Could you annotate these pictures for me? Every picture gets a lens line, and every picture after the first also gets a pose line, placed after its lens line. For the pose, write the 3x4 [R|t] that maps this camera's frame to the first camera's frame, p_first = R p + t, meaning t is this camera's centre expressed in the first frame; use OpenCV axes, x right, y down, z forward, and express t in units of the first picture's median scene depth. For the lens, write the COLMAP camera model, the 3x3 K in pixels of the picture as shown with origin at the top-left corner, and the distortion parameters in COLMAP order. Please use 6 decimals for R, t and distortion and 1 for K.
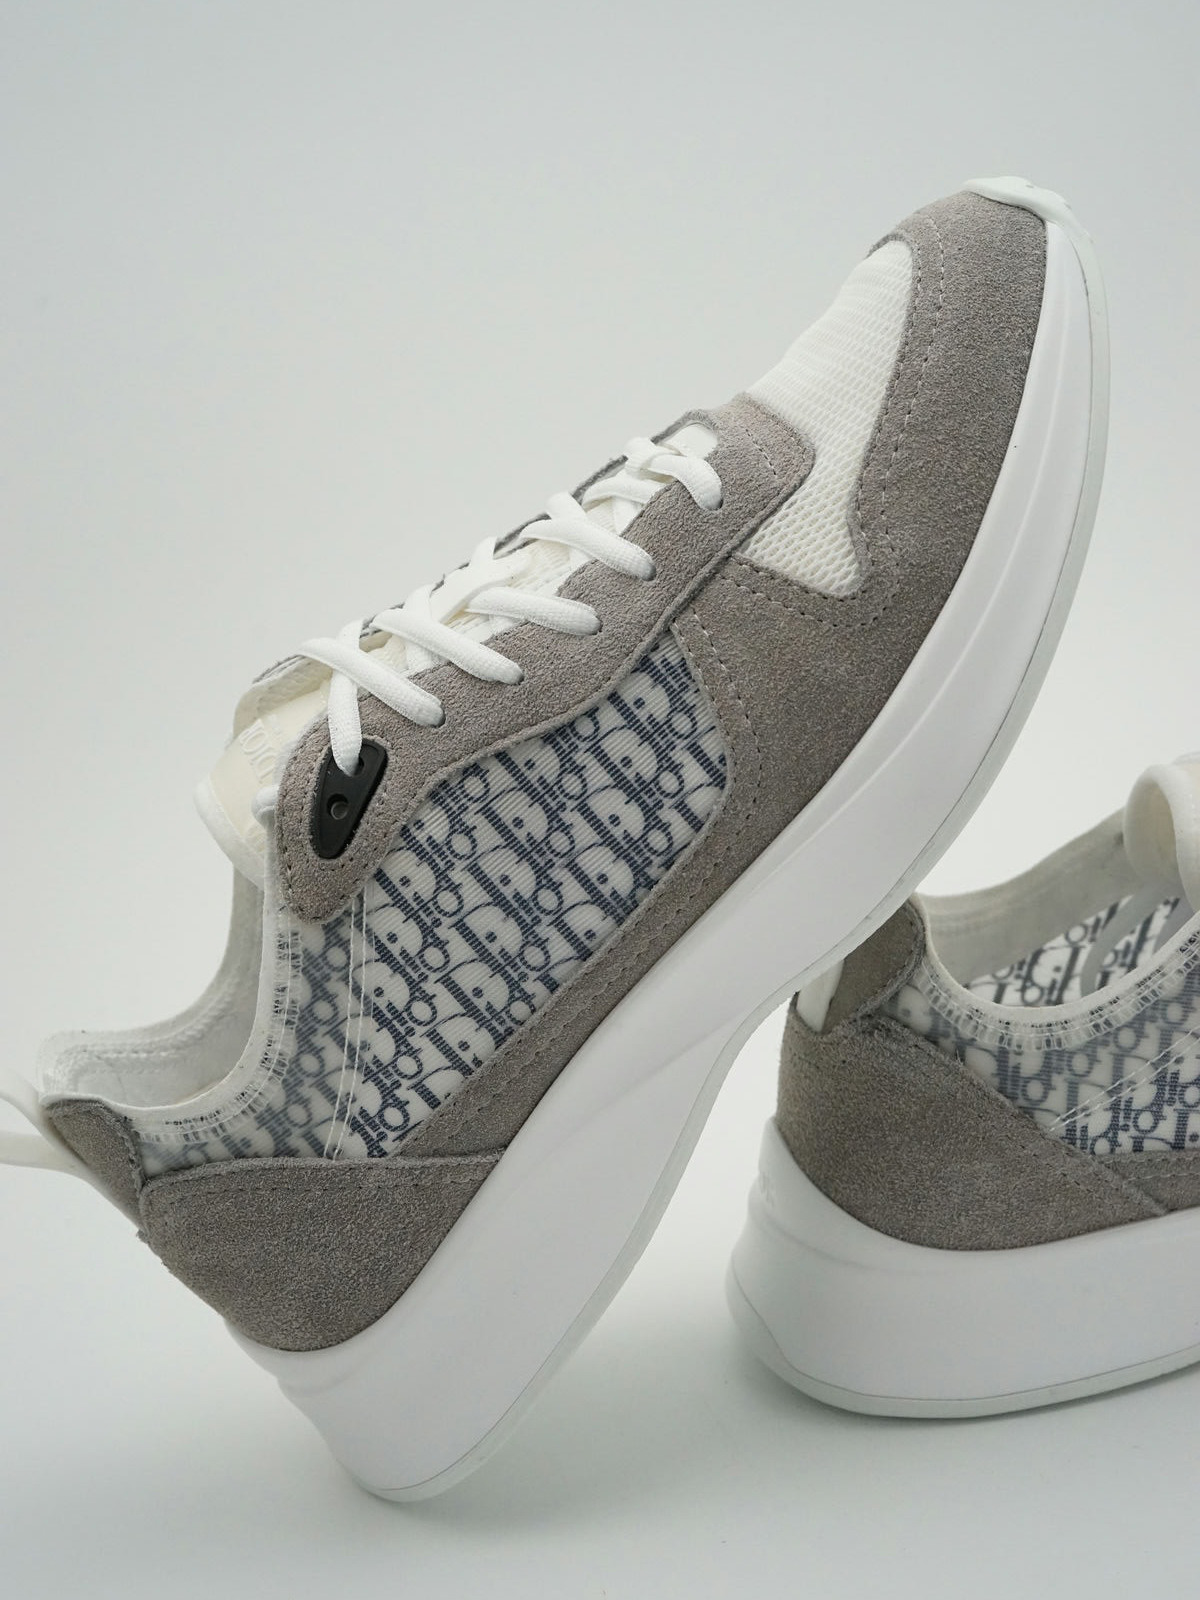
lens RADIAL K [[2525.0, 0, 608.2], [0, 2525.0, 791.8], [0, 0, 1]] dist [0.007759, 0.000000]
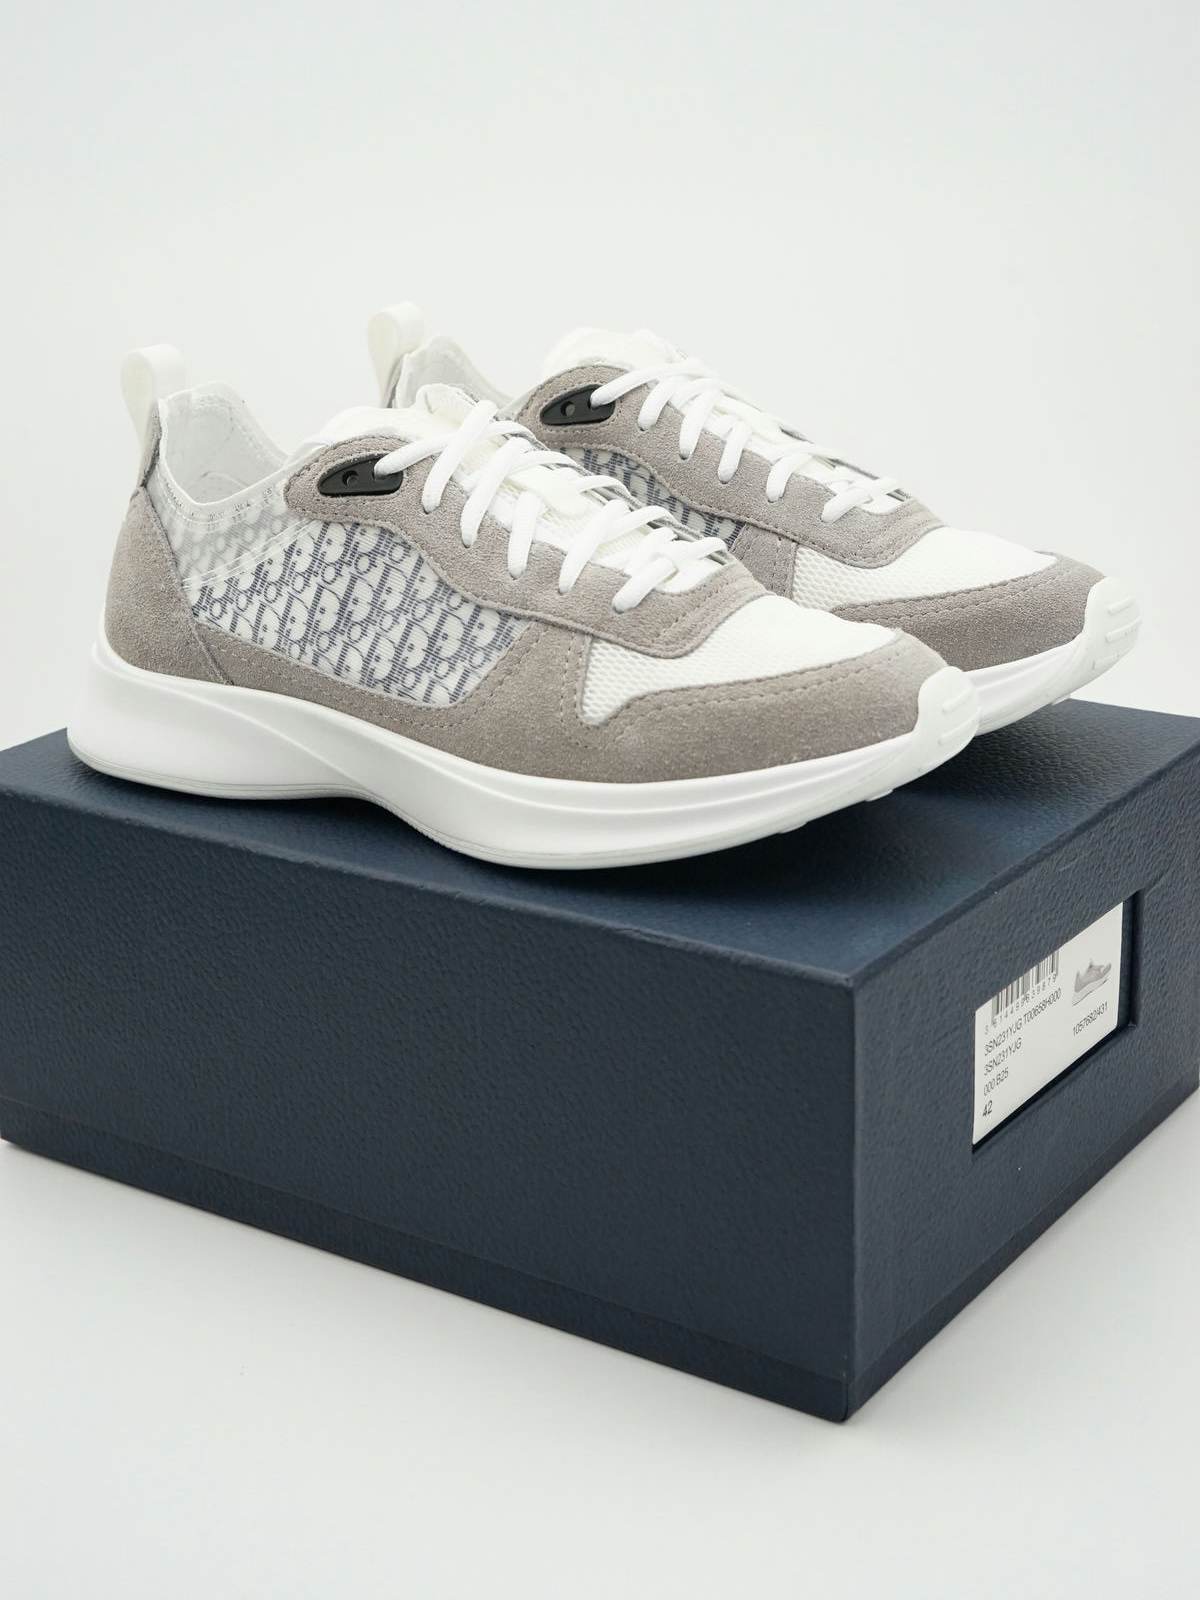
lens RADIAL K [[2525.0, 0, 603.8], [0, 2525.0, 813.6], [0, 0, 1]] dist [0.007759, 0.000000]
pose [[0.405914, 0.900919, -0.153553, 0.359039], [-0.824772, 0.433491, 0.363093, -0.570526], [0.393681, -0.020739, 0.919013, -0.310357]]
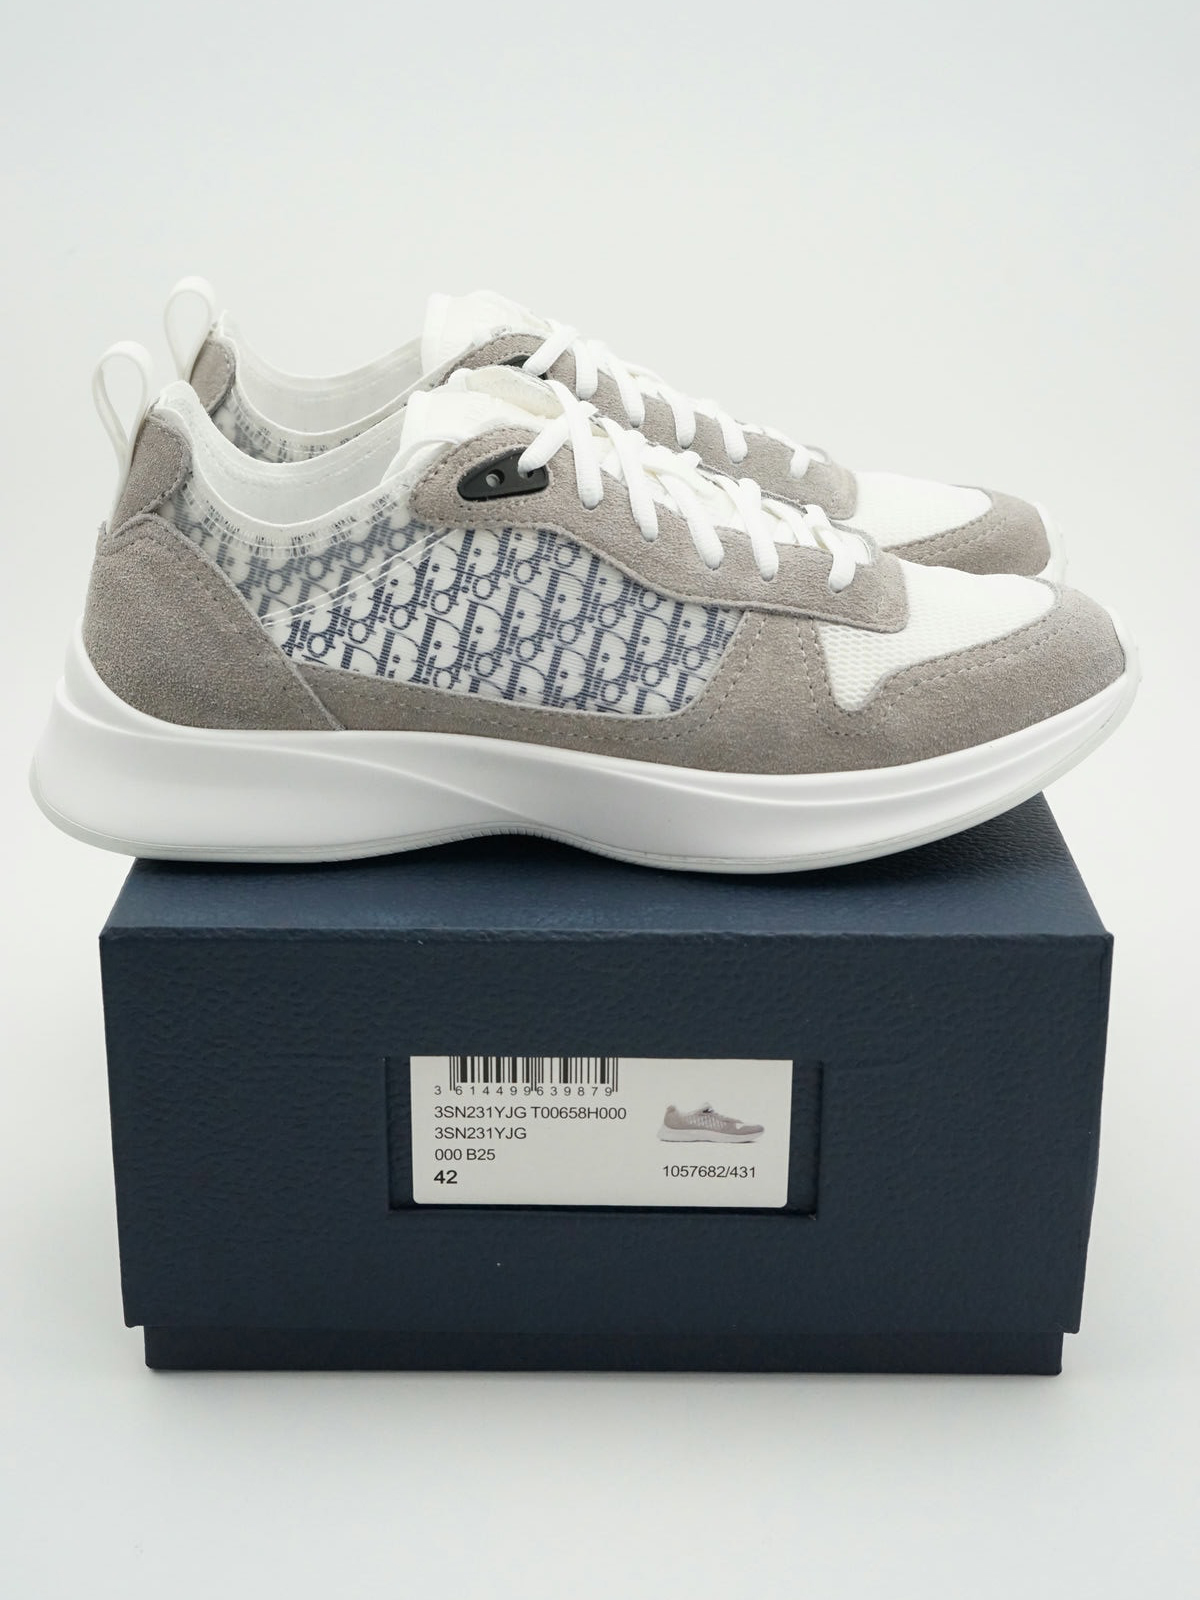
lens RADIAL K [[2525.0, 0, 605.0], [0, 2525.0, 814.1], [0, 0, 1]] dist [0.007759, 0.000000]
pose [[0.552600, 0.819612, 0.151229, -0.131269], [-0.817703, 0.568263, -0.091862, 0.180324], [-0.161229, -0.072898, 0.984221, -0.322905]]
